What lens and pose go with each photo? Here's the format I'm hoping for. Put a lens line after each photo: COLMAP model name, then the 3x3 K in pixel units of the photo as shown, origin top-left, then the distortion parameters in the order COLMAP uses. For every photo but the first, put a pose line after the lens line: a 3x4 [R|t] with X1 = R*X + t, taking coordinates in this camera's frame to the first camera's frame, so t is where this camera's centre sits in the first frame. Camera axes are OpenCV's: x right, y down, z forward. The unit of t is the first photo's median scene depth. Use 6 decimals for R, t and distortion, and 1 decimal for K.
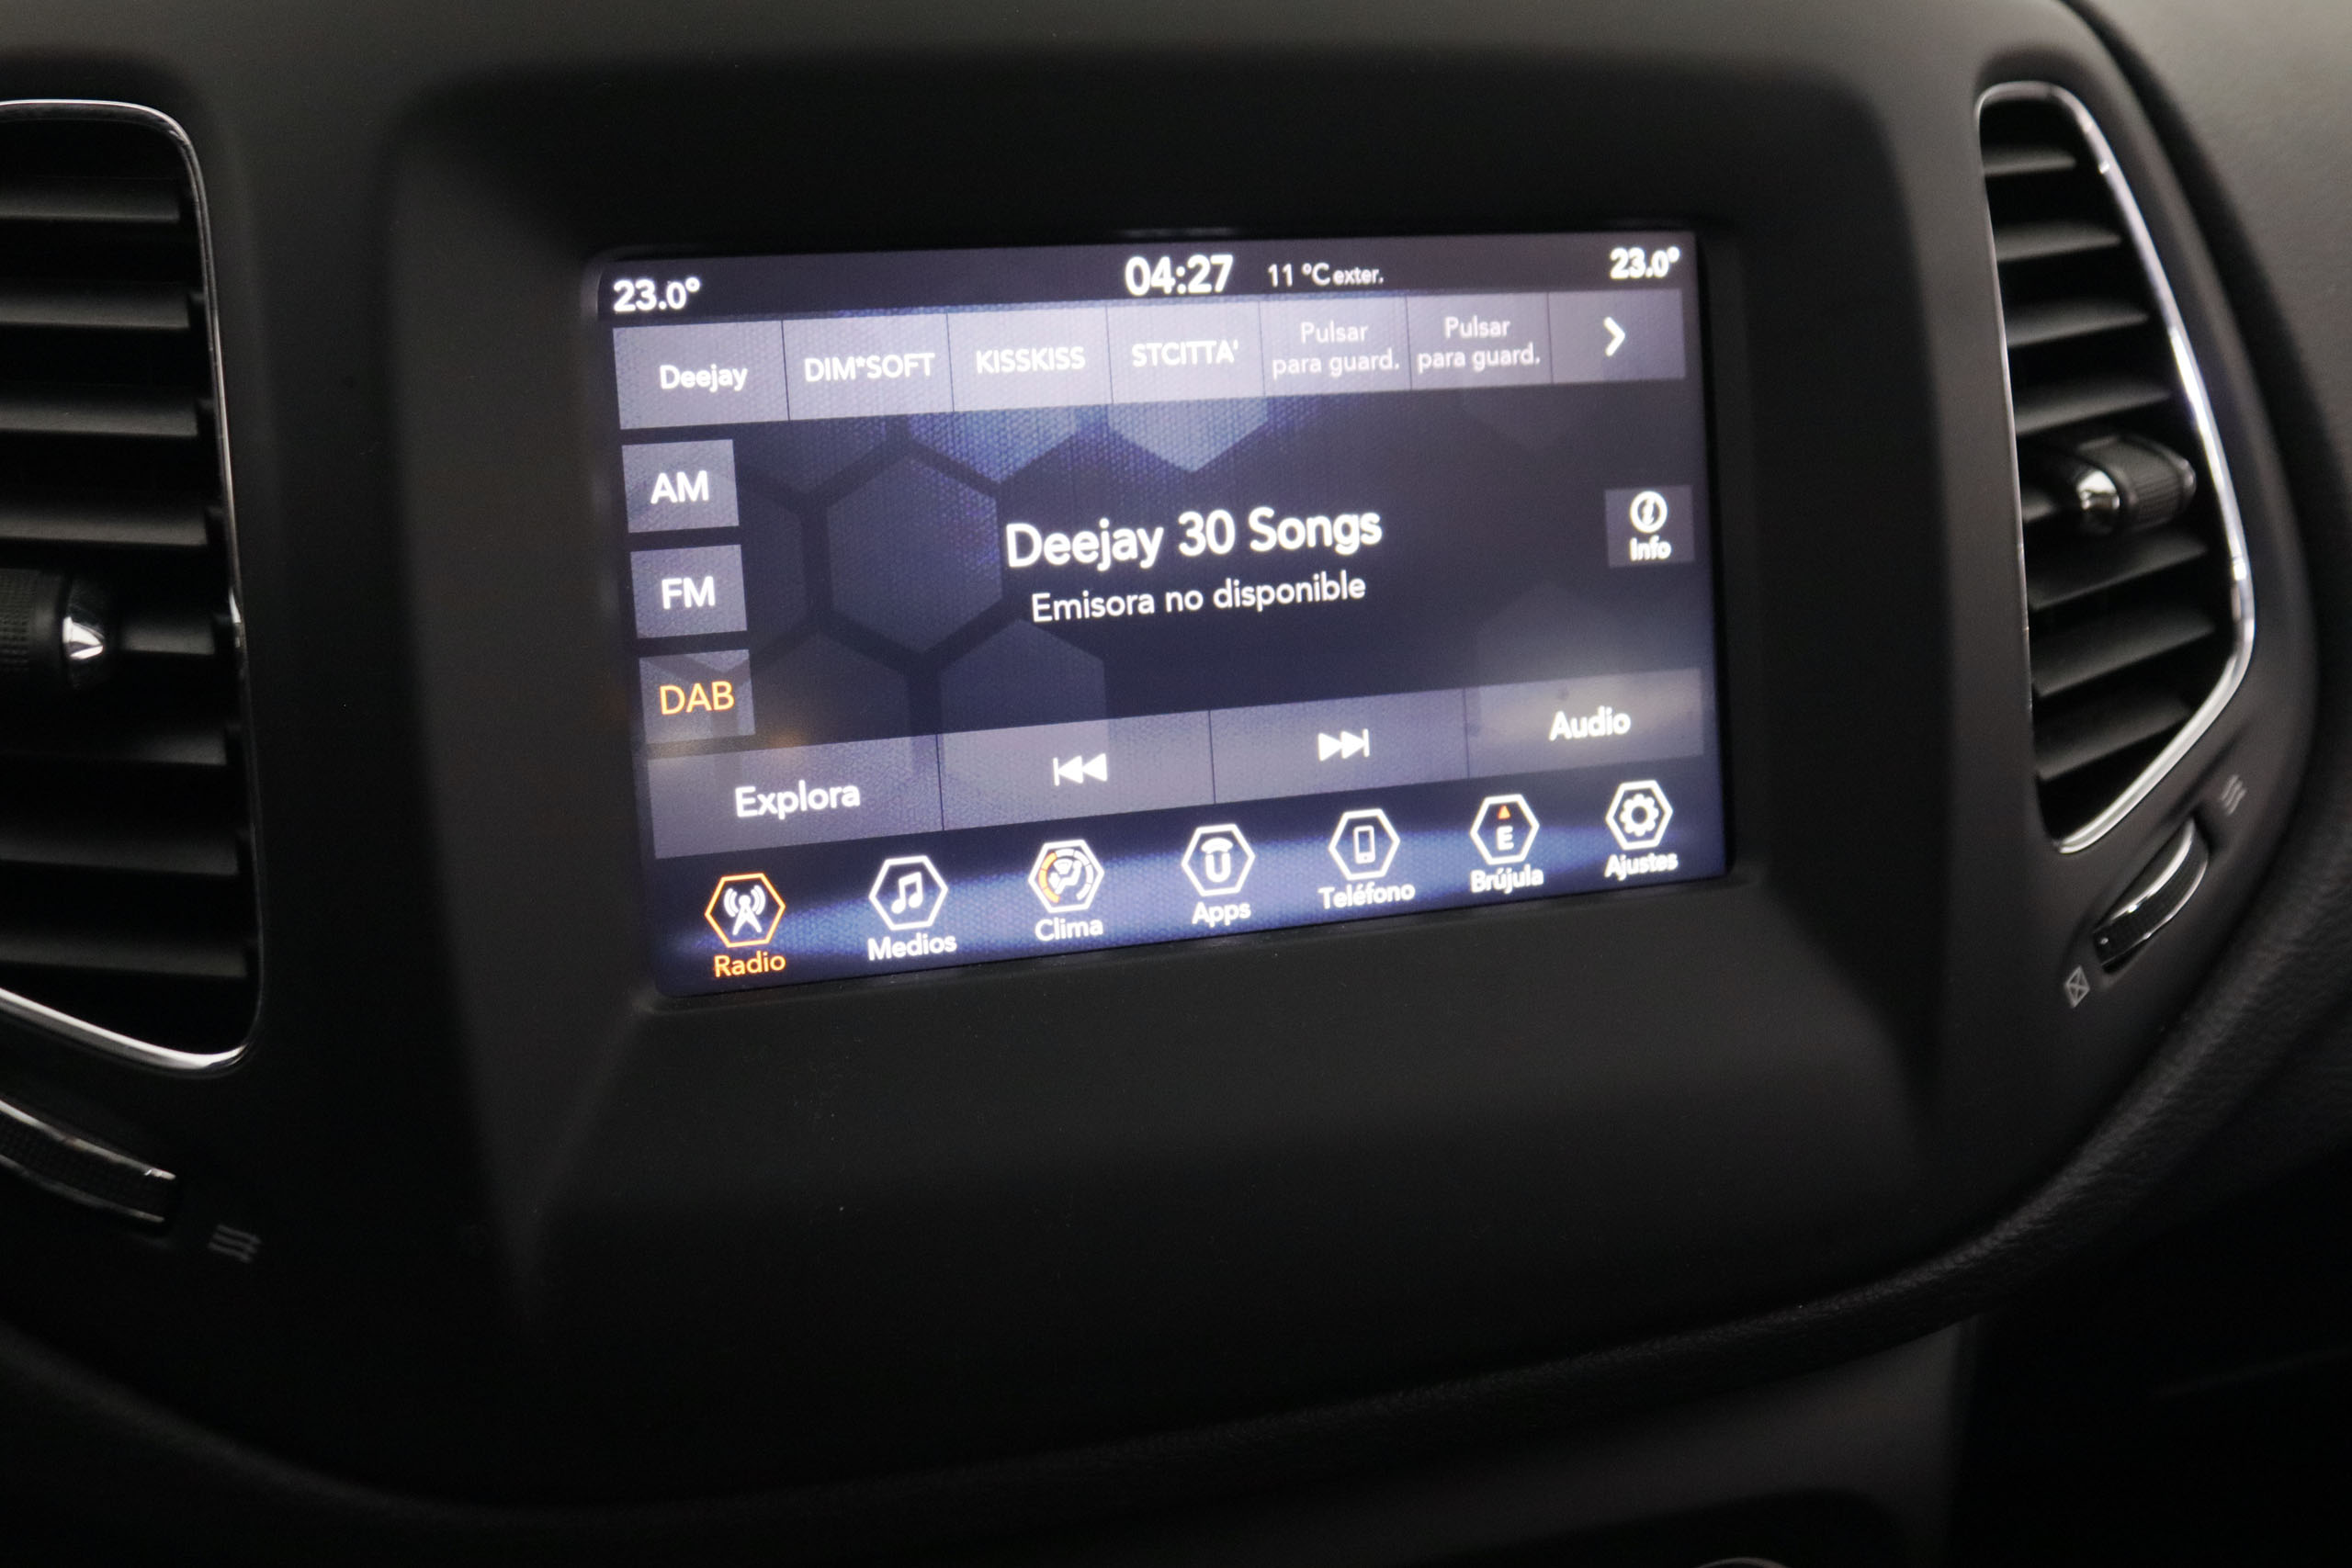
lens RADIAL K [[2502.9, 0, 1176.0], [0, 2502.9, 784.0], [0, 0, 1]] dist [-0.138859, 0.145821]
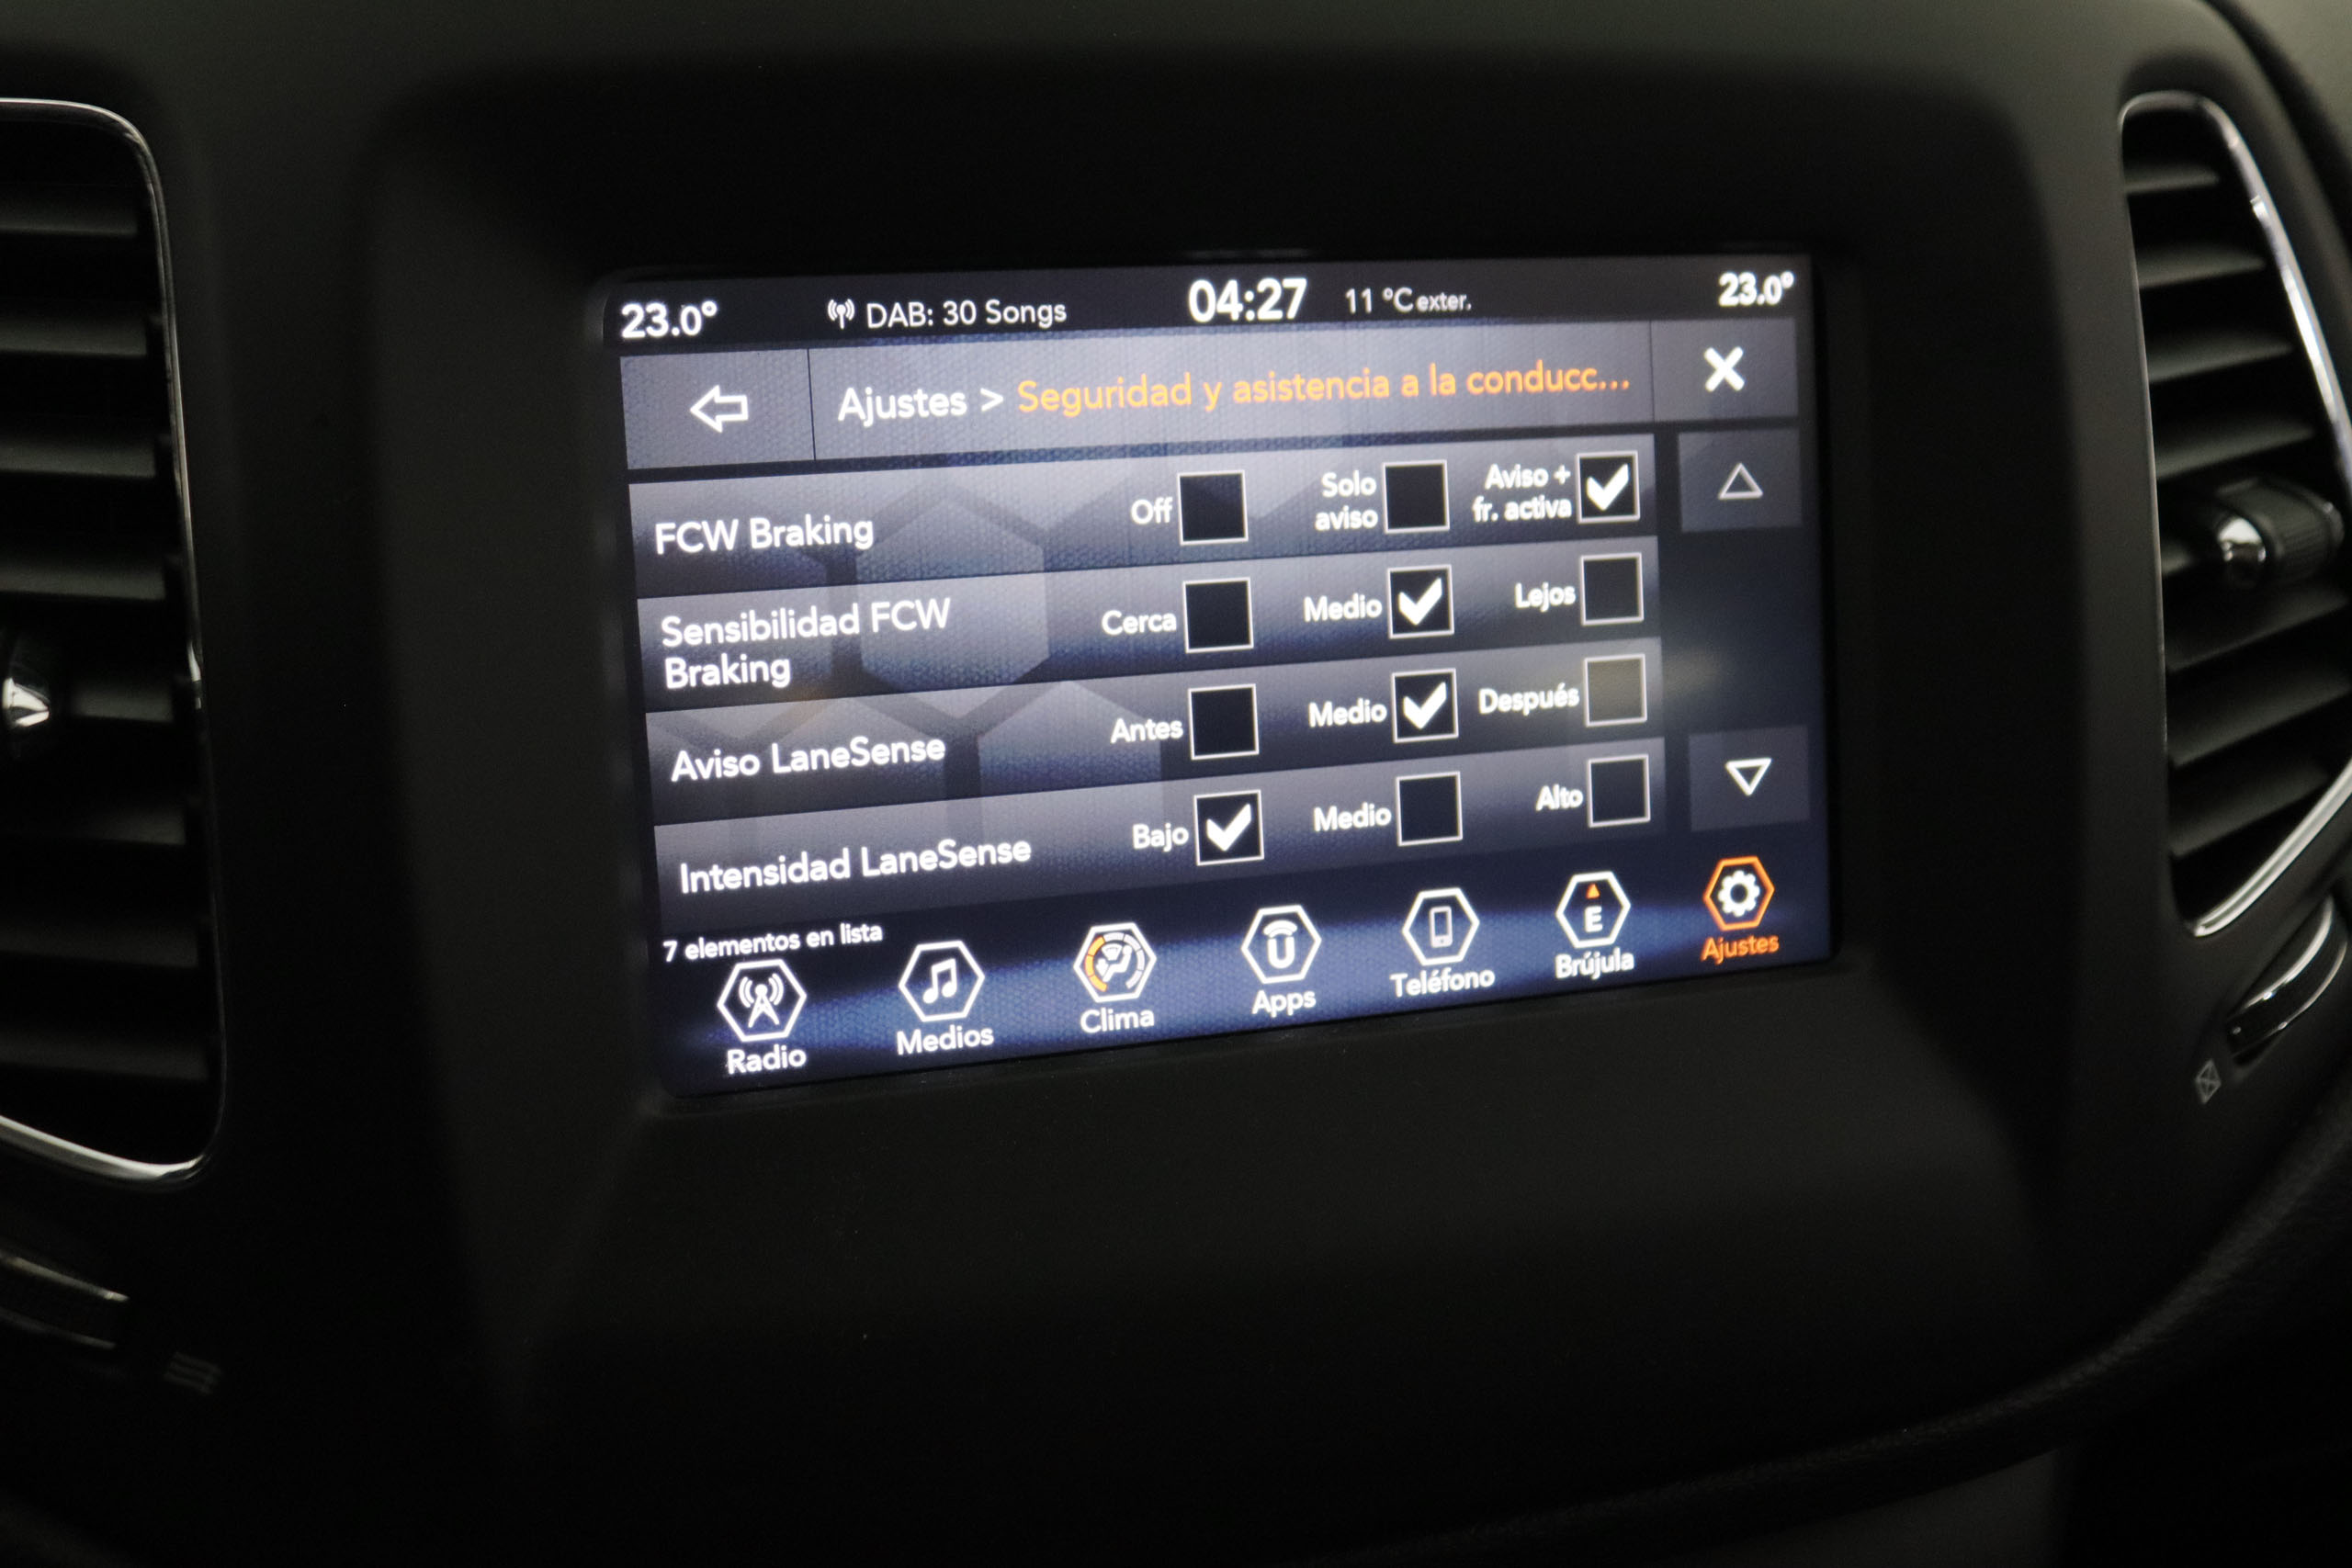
lens RADIAL K [[2502.9, 0, 1176.0], [0, 2502.9, 784.0], [0, 0, 1]] dist [-0.138859, 0.145821]
pose [[0.999910, 0.012325, -0.005286, -0.017538], [-0.012244, 0.999809, 0.015236, -0.041607], [0.005473, -0.015170, 0.999870, 0.091816]]
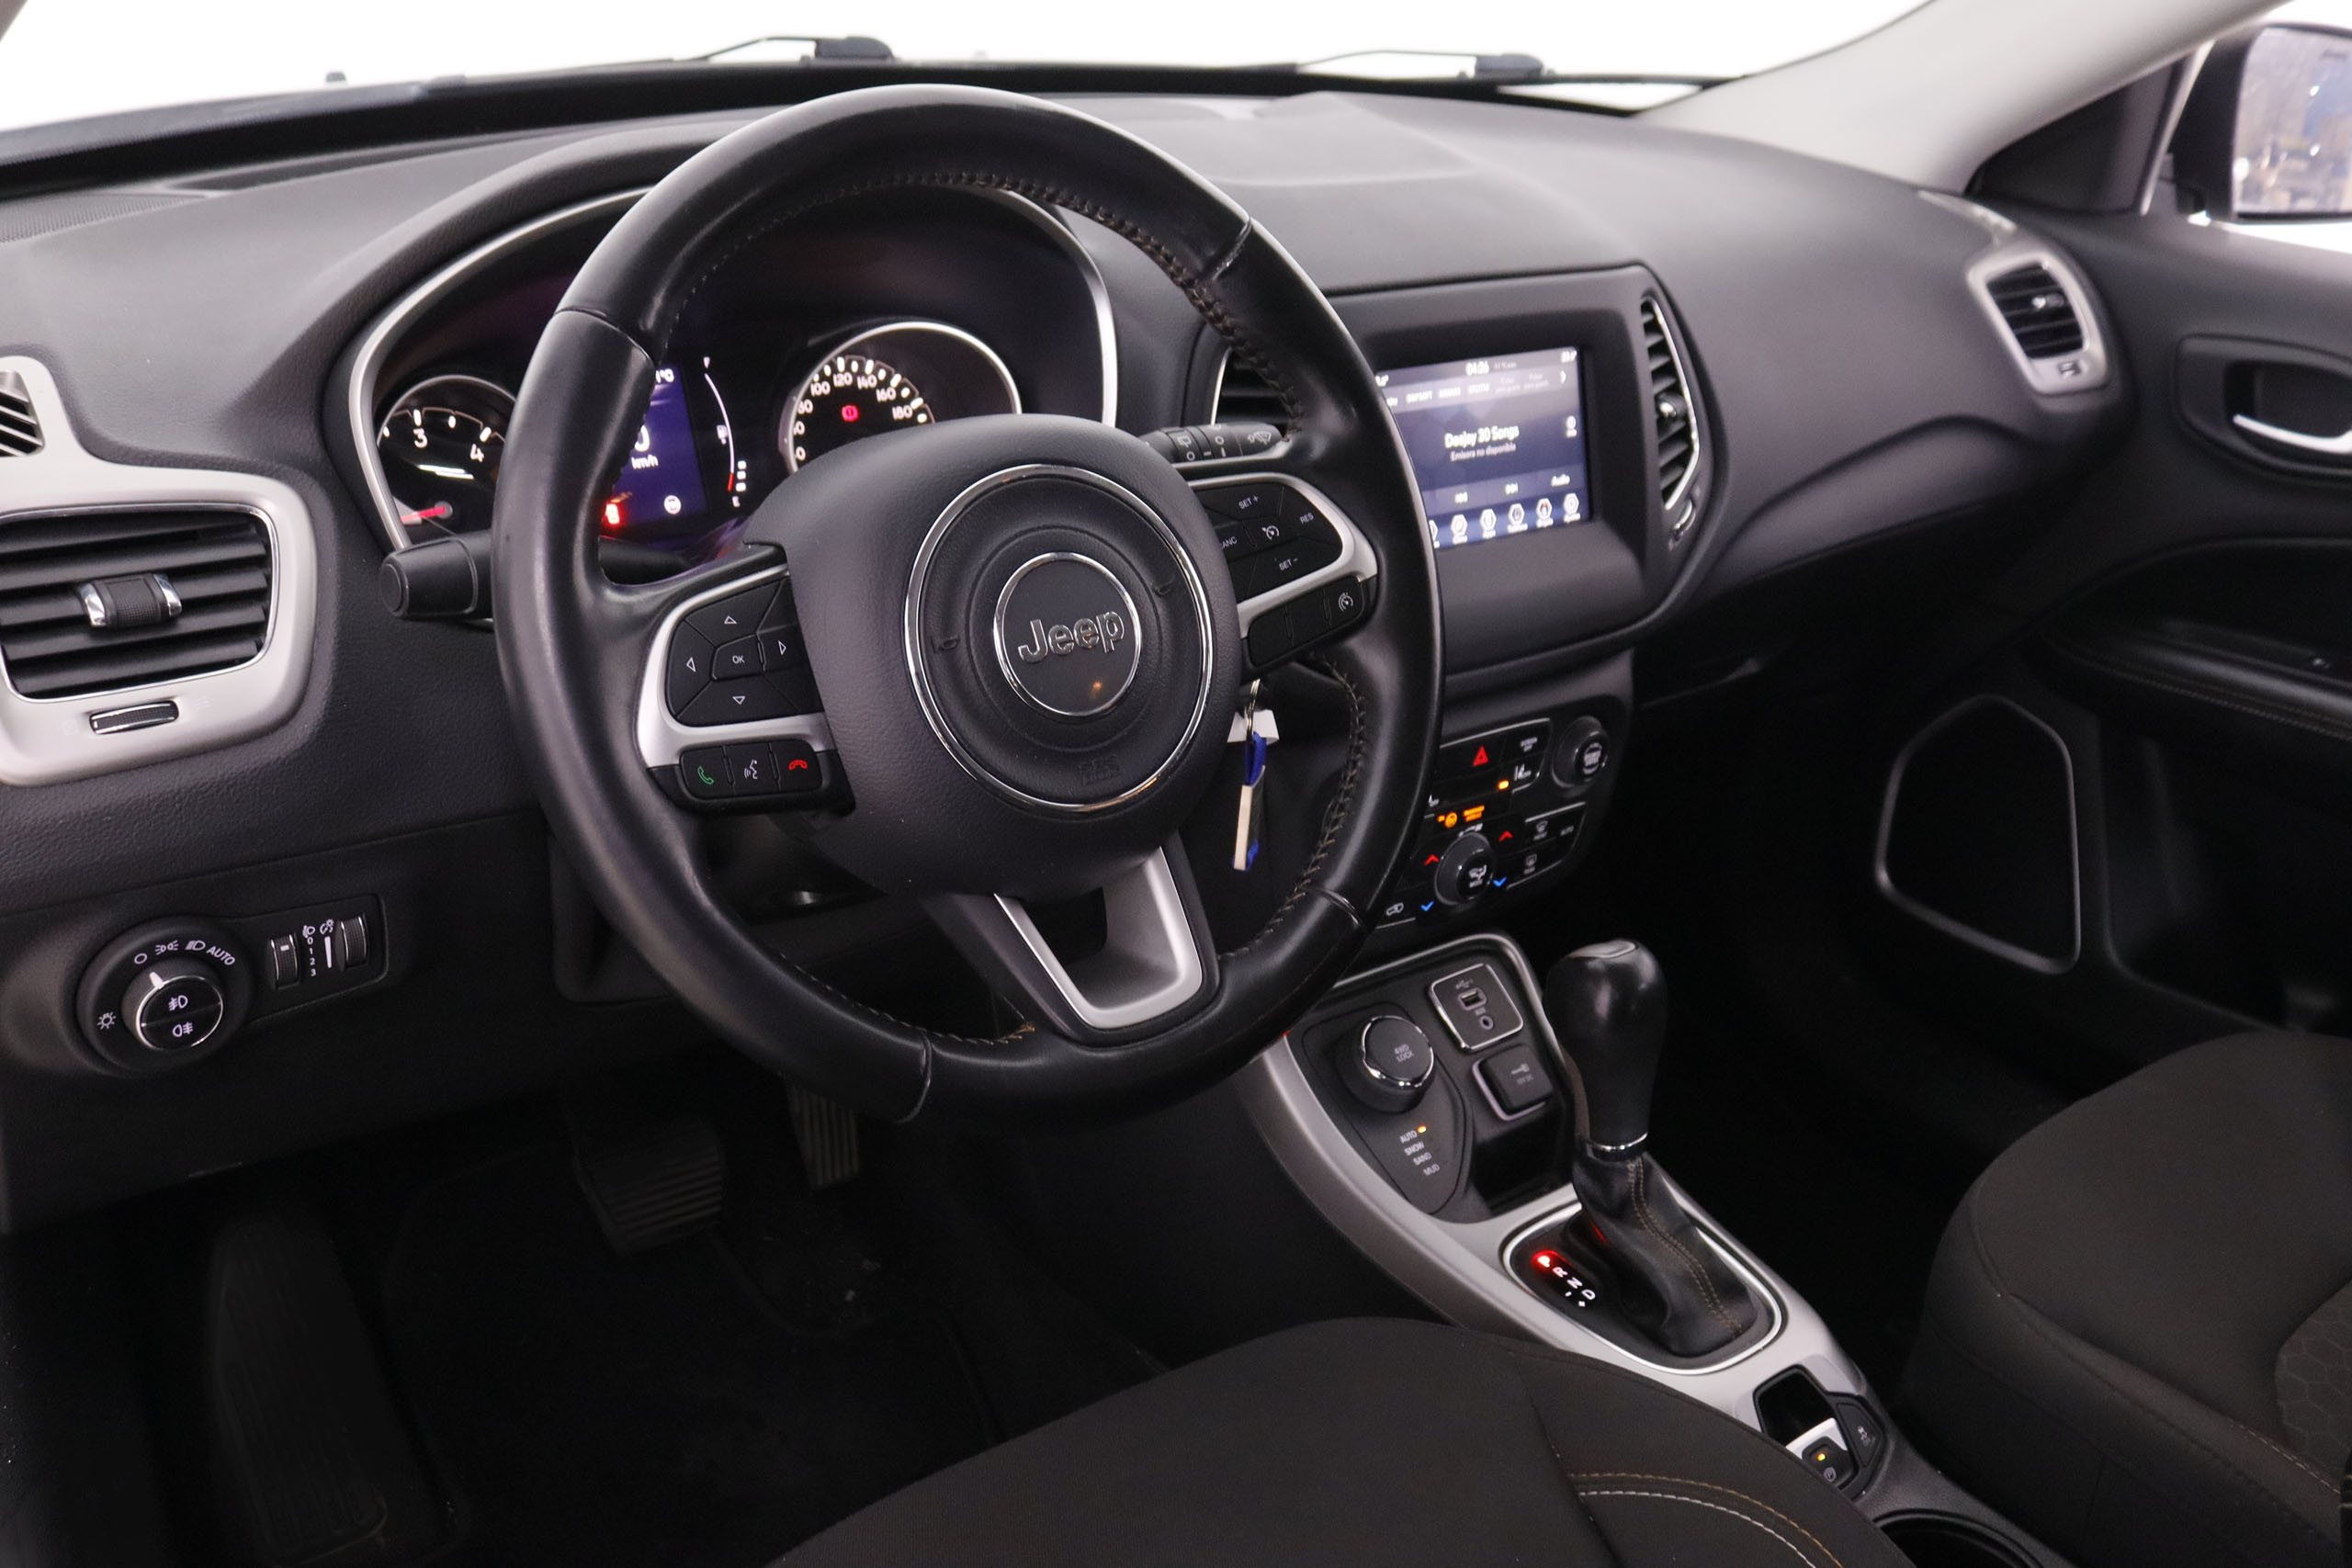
lens RADIAL K [[2167.8, 0, 1176.0], [0, 2167.8, 784.0], [0, 0, 1]] dist [-0.187774, 0.301924]
pose [[0.940703, -0.101119, 0.323809, -1.560307], [0.068907, 0.991598, 0.109474, 0.037854], [-0.332159, -0.080670, 0.939767, -2.001057]]
